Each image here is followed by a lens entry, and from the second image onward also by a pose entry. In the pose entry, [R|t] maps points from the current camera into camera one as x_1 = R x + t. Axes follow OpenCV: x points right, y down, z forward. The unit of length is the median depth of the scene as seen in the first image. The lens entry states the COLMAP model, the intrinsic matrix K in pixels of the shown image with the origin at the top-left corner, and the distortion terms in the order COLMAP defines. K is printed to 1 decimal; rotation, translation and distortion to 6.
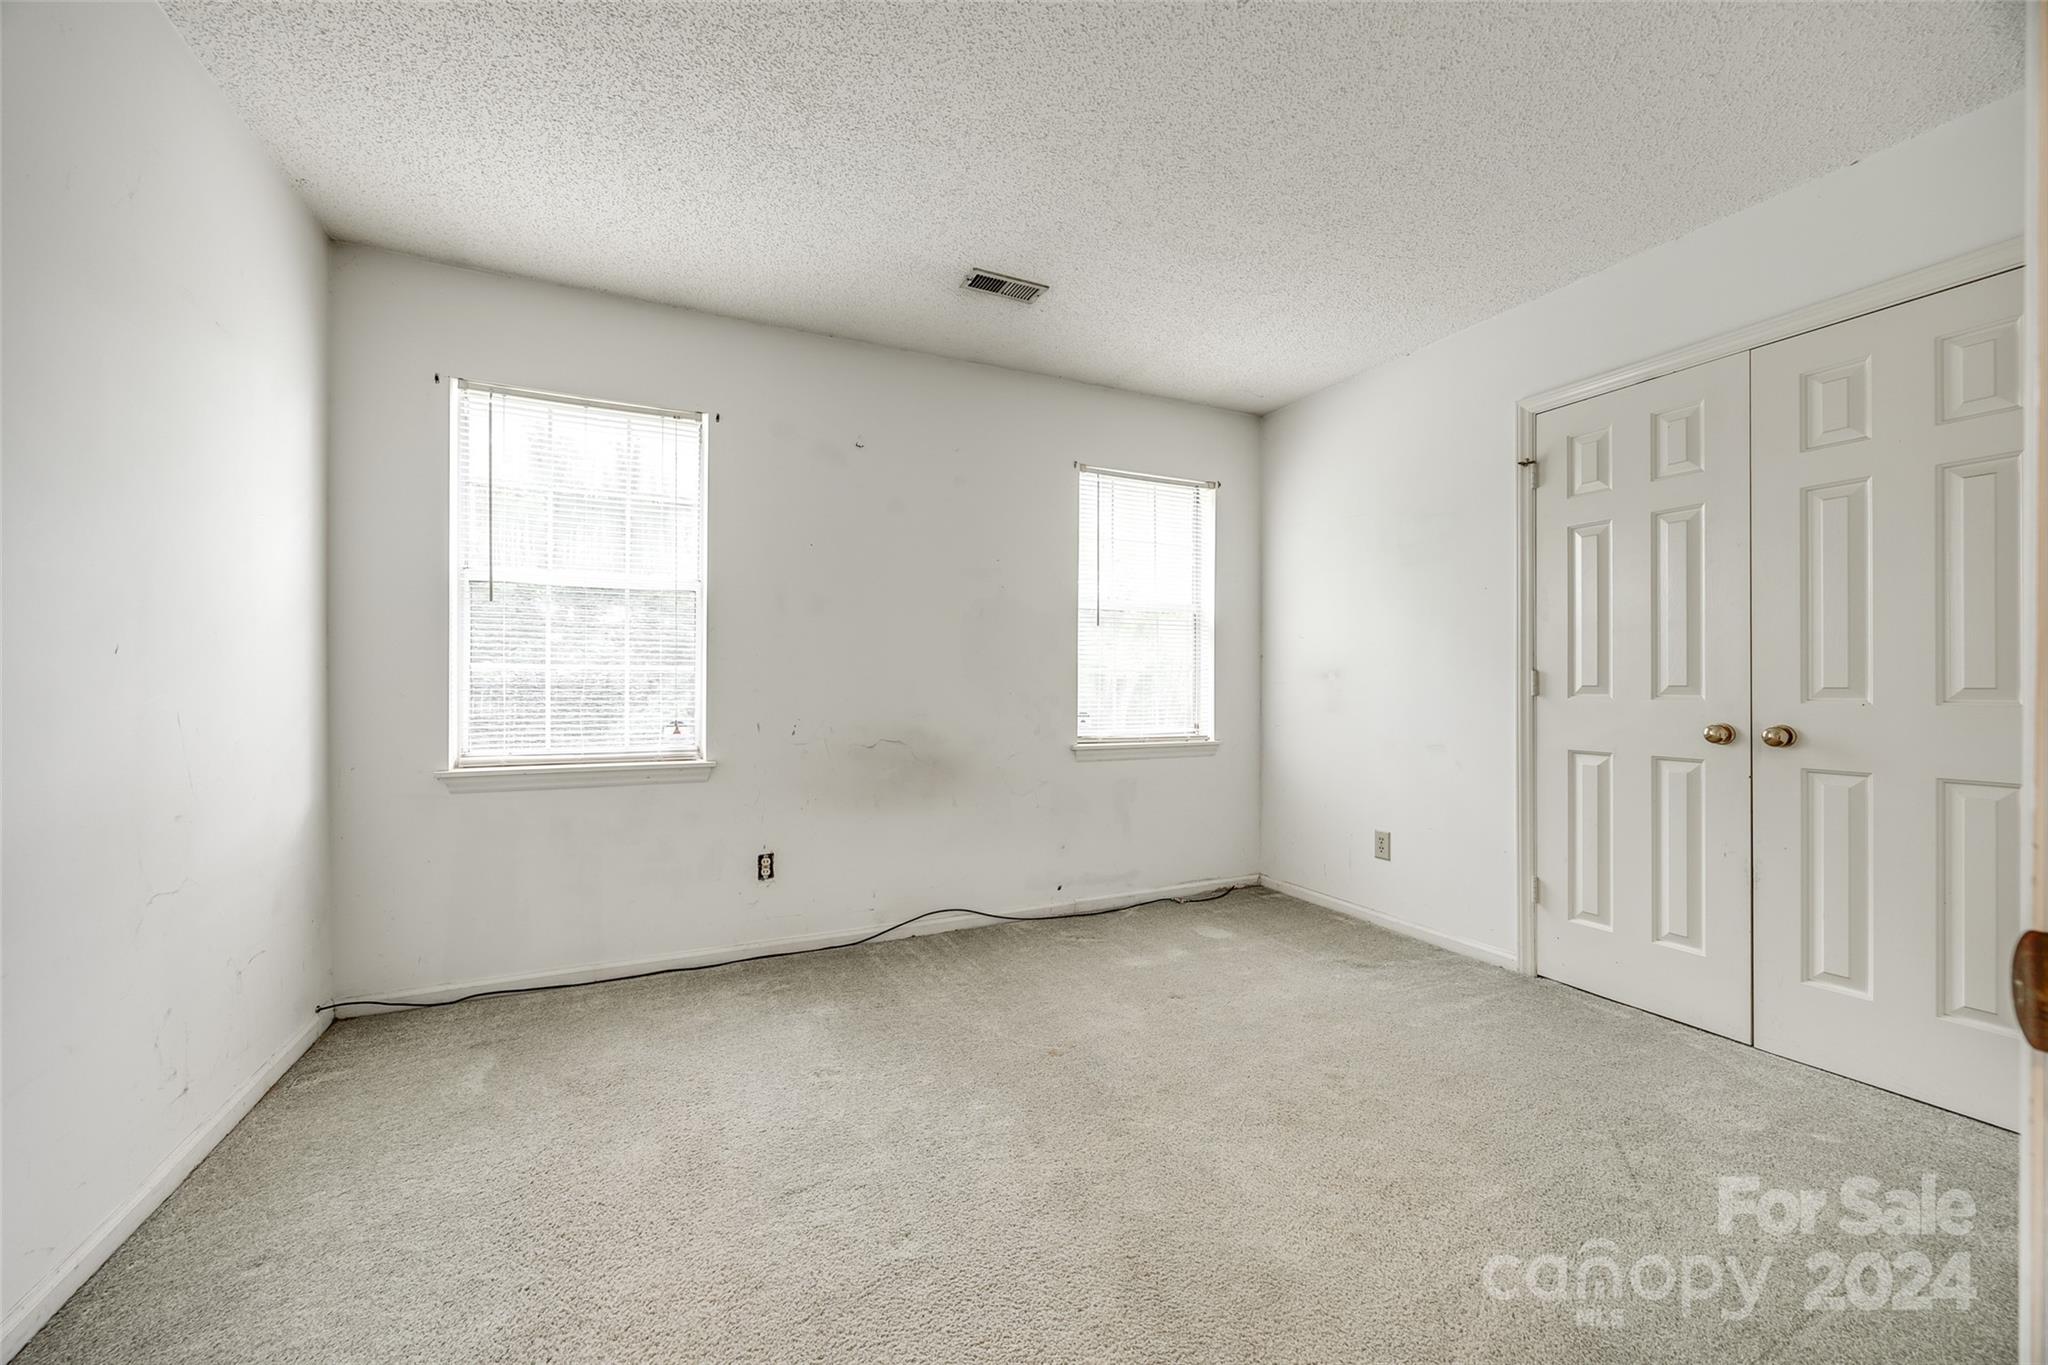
lens RADIAL K [[787.5, 0, 1020.9], [0, 787.5, 686.9], [0, 0, 1]] dist [-0.002268, -0.000152]
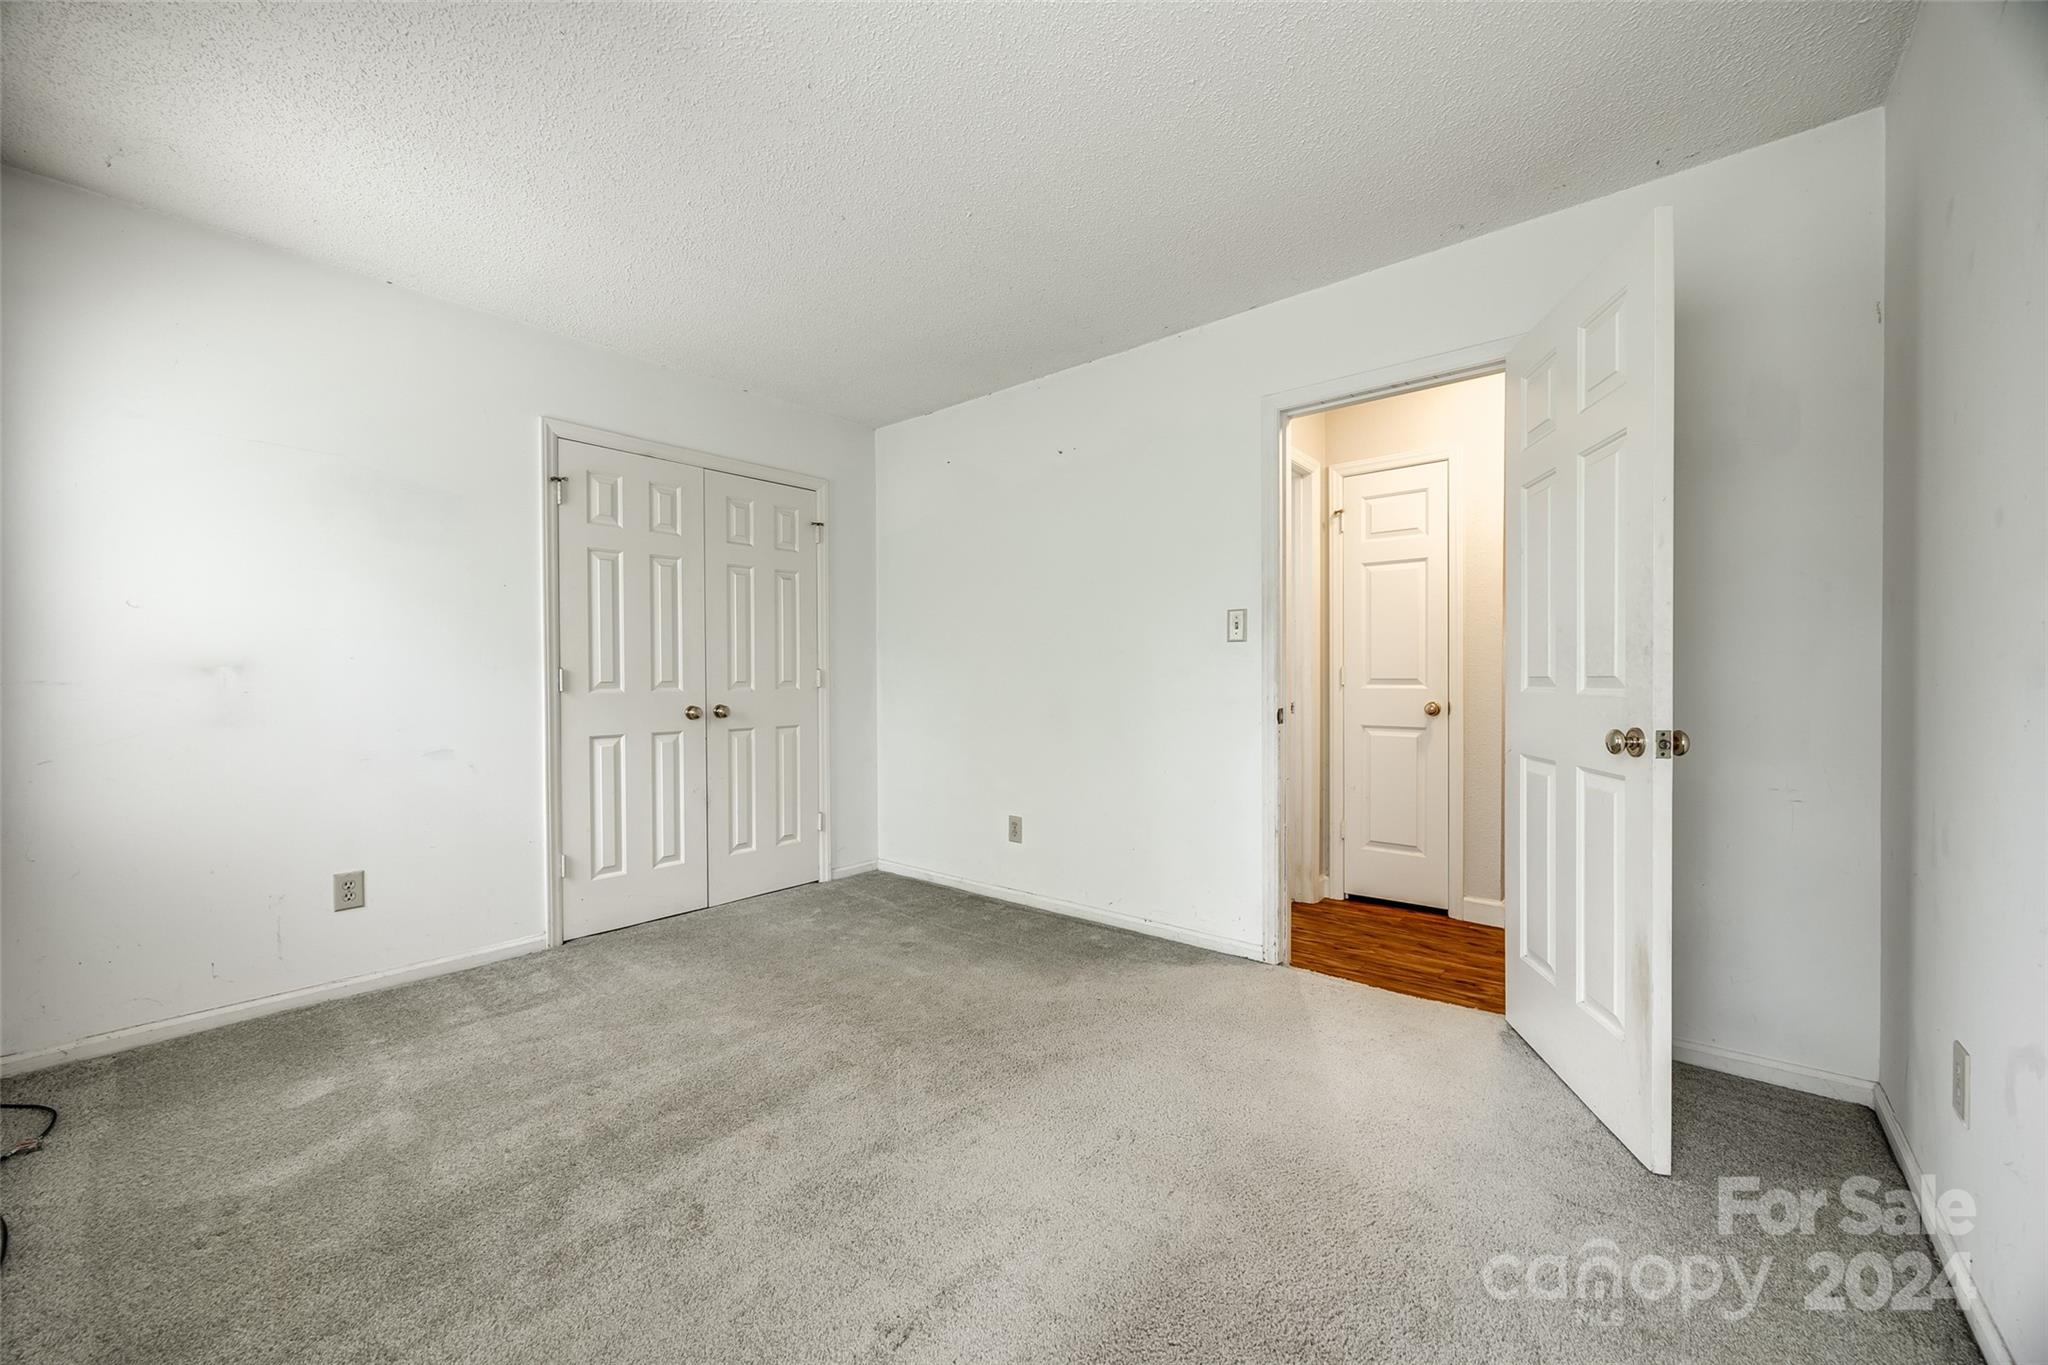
lens RADIAL K [[787.5, 0, 1020.5], [0, 787.5, 676.5], [0, 0, 1]] dist [-0.002268, -0.000152]
pose [[-0.426094, -0.007700, 0.904646, -0.673984], [-0.001199, 0.999968, 0.007946, -0.021213], [-0.904678, 0.002301, -0.426090, 0.950249]]
